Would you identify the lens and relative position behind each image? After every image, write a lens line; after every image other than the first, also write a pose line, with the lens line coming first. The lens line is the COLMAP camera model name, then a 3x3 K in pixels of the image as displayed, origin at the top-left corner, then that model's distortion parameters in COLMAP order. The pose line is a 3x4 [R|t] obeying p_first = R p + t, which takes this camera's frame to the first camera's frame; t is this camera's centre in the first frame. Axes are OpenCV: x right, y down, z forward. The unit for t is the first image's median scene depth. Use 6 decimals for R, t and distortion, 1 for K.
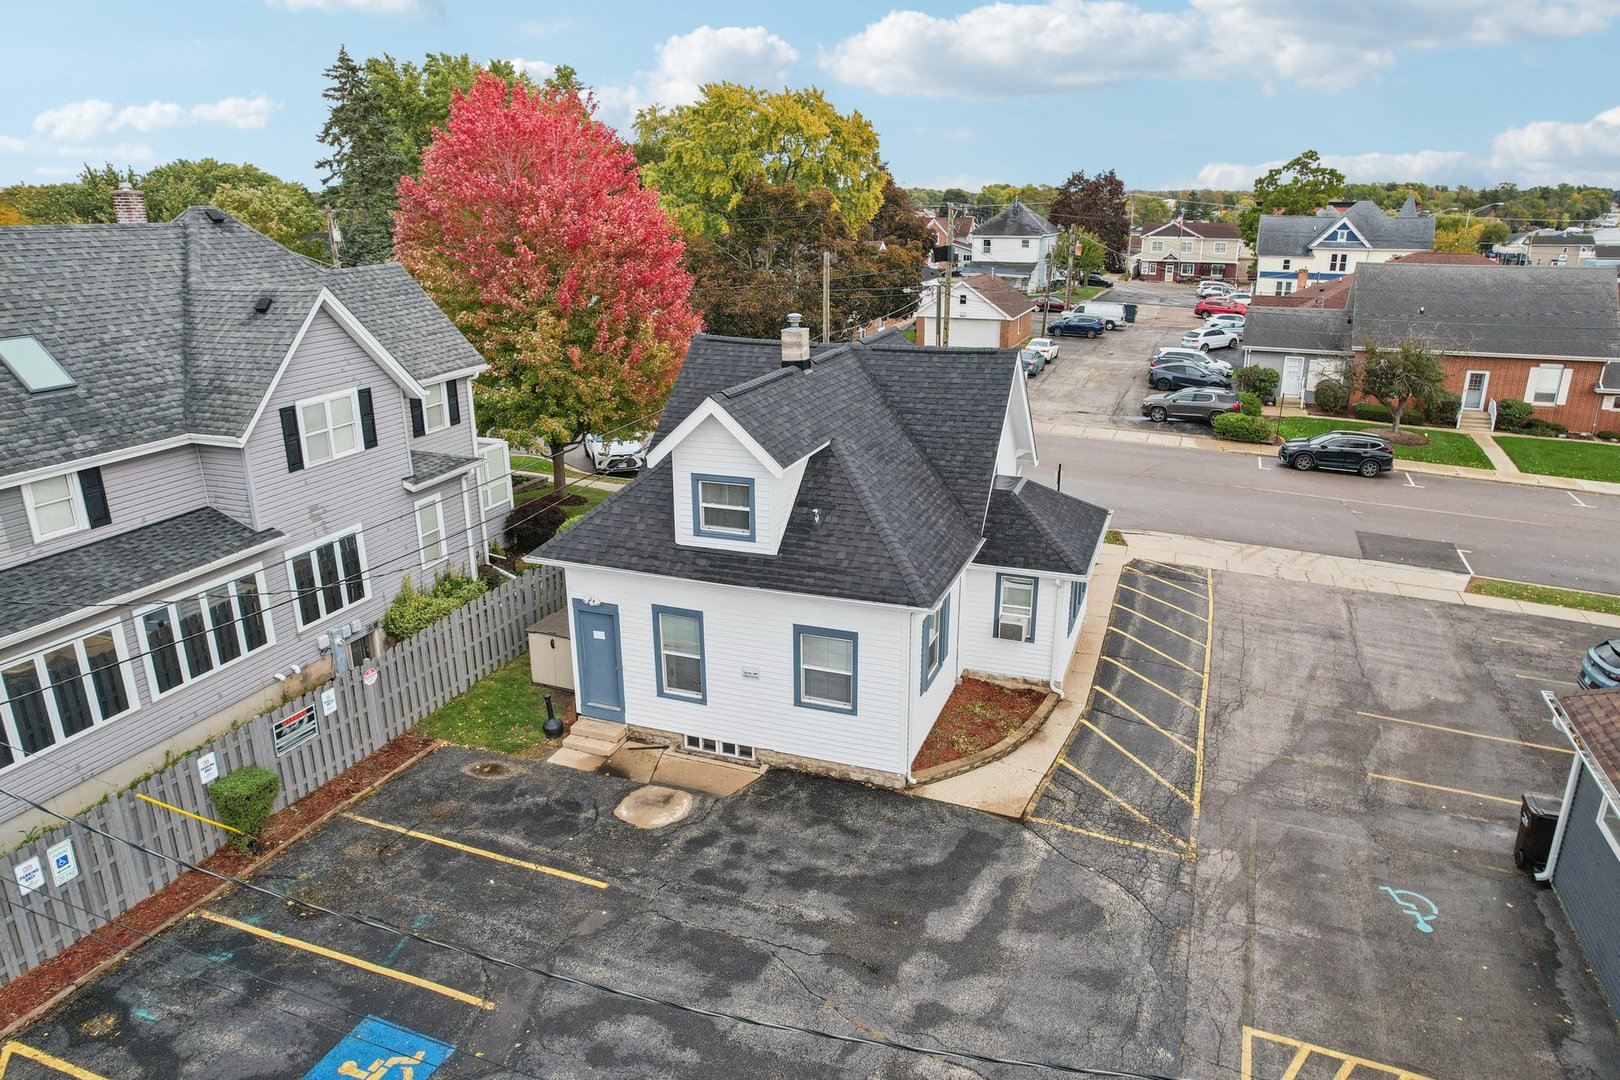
lens RADIAL K [[1046.0, 0, 813.9], [0, 1046.0, 539.7], [0, 0, 1]] dist [-0.047599, 0.031656]
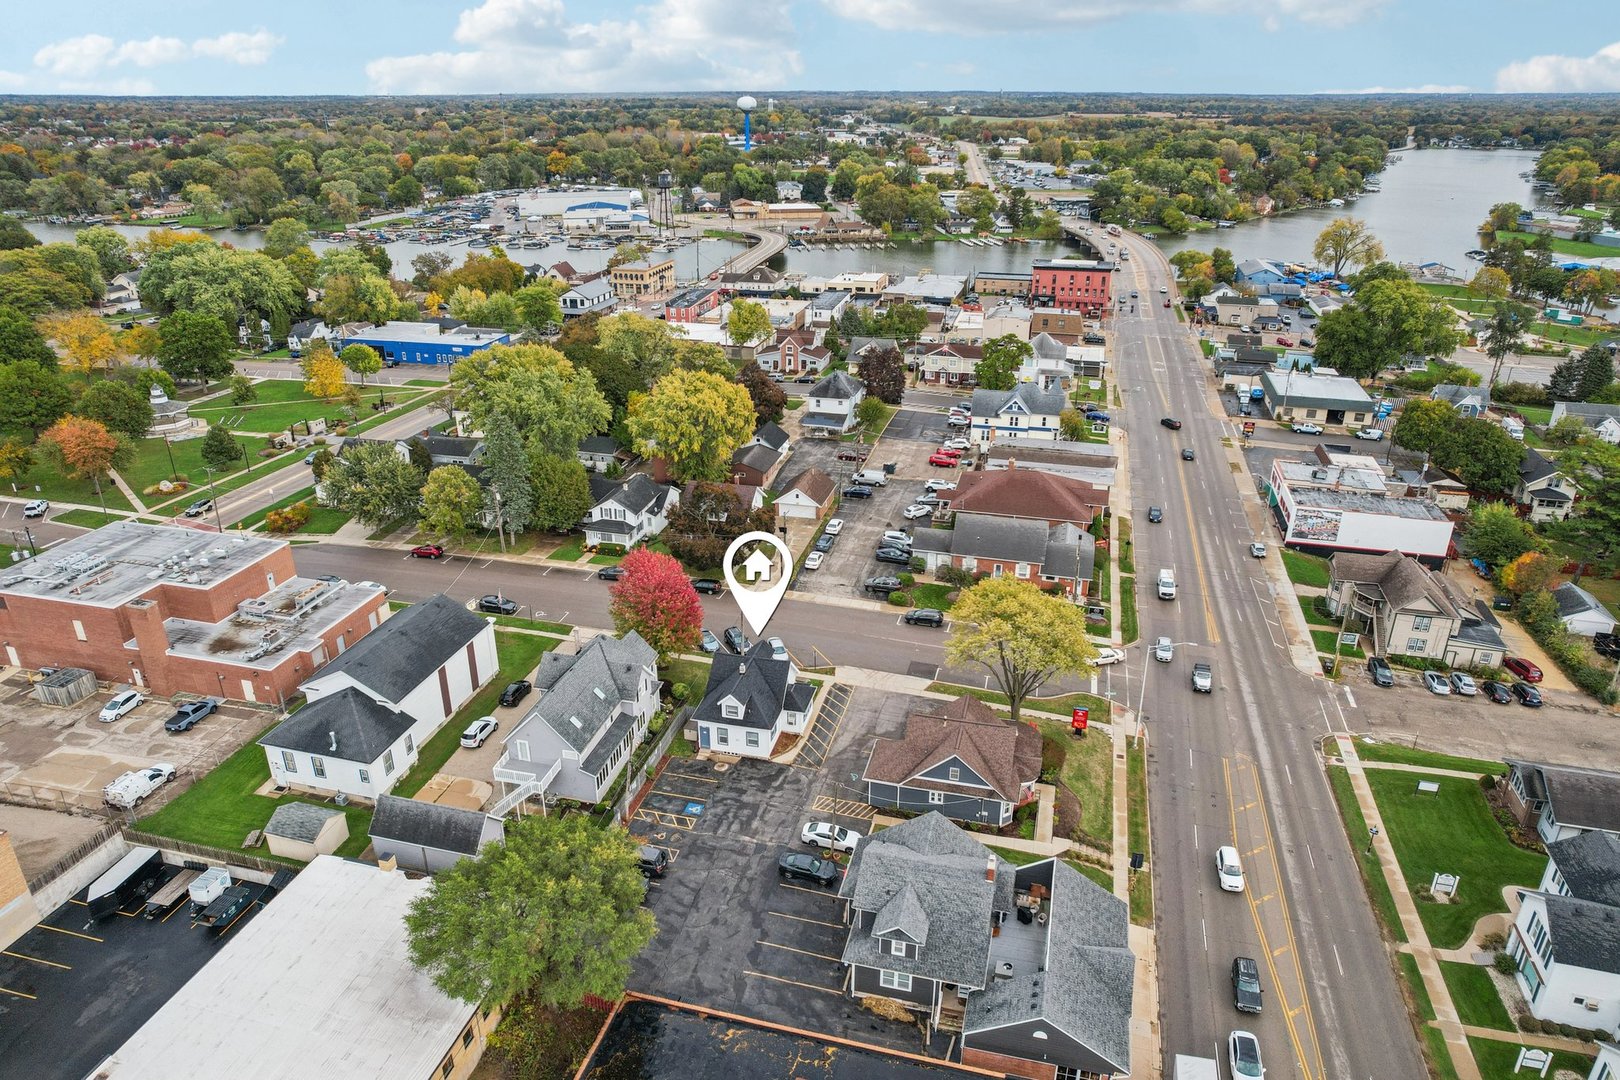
lens RADIAL K [[1046.0, 0, 809.7], [0, 1046.0, 552.3], [0, 0, 1]] dist [-0.047599, 0.031656]
pose [[0.993342, -0.045153, 0.105987, -0.196803], [0.033712, 0.993648, 0.107366, -1.240126], [-0.110162, -0.103078, 0.988554, -3.751060]]
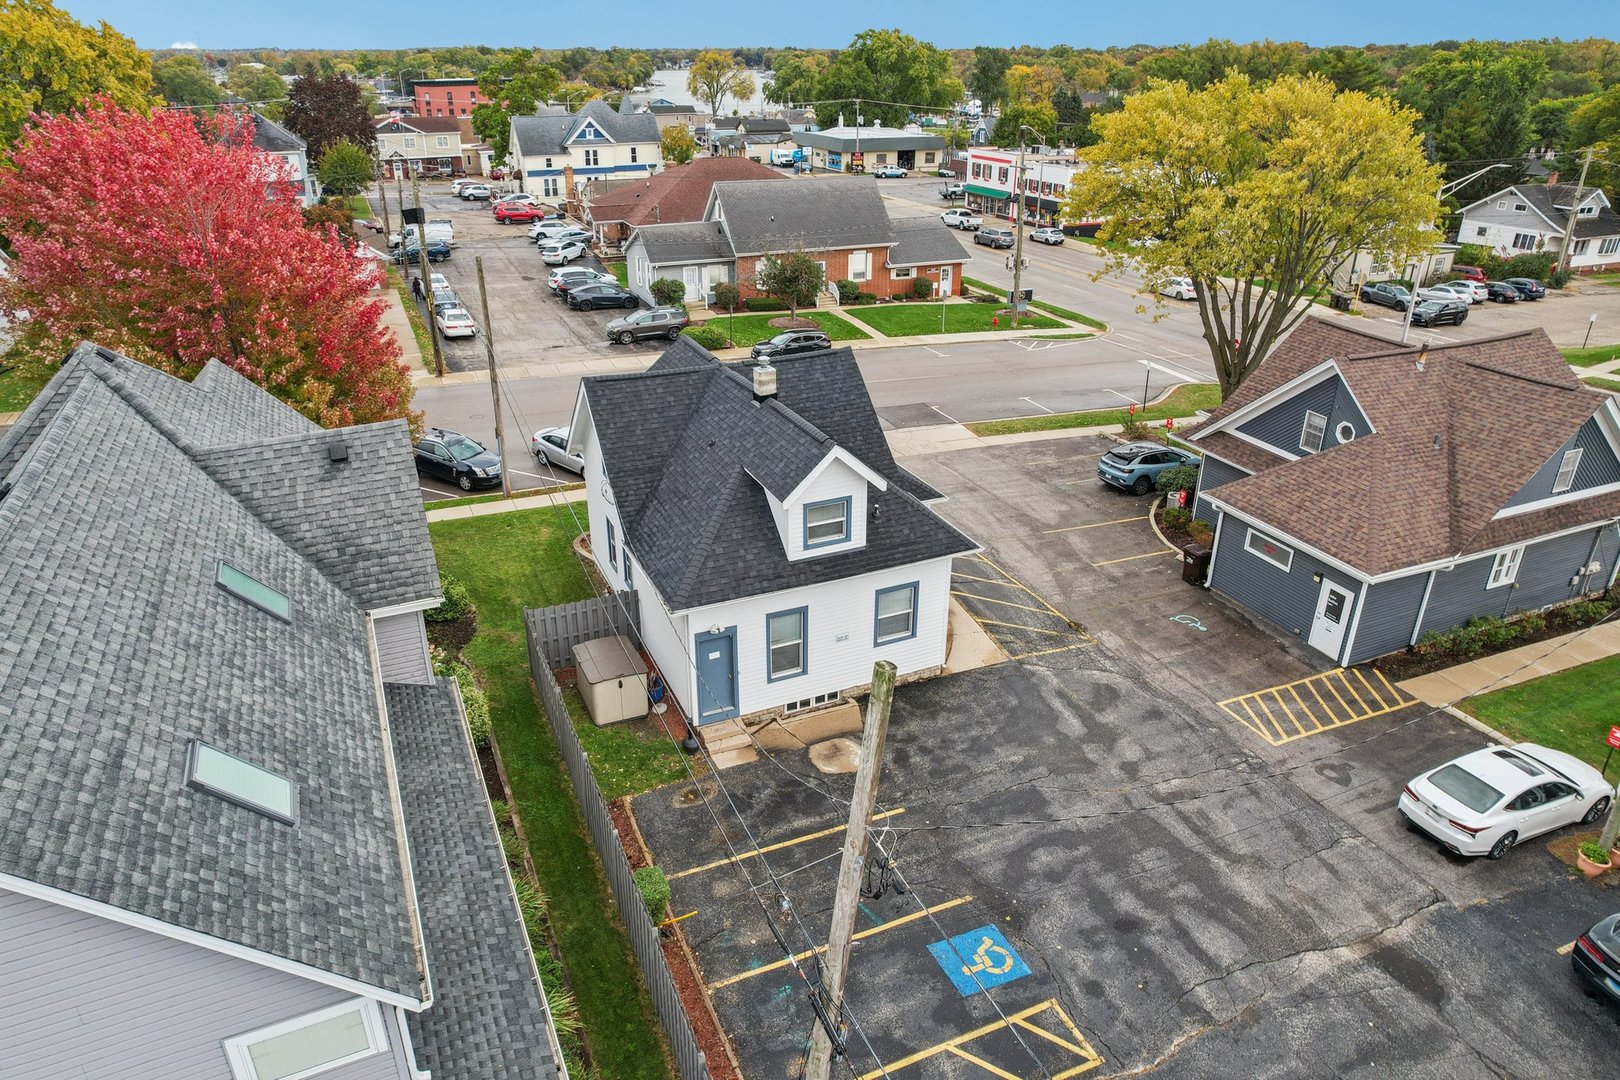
lens RADIAL K [[1046.0, 0, 800.7], [0, 1046.0, 532.1], [0, 0, 1]] dist [-0.047599, 0.031656]
pose [[0.710513, -0.290892, 0.640744, -0.853762], [0.215318, 0.956755, 0.195595, -0.253838], [-0.669932, -0.001010, 0.742421, 0.049312]]
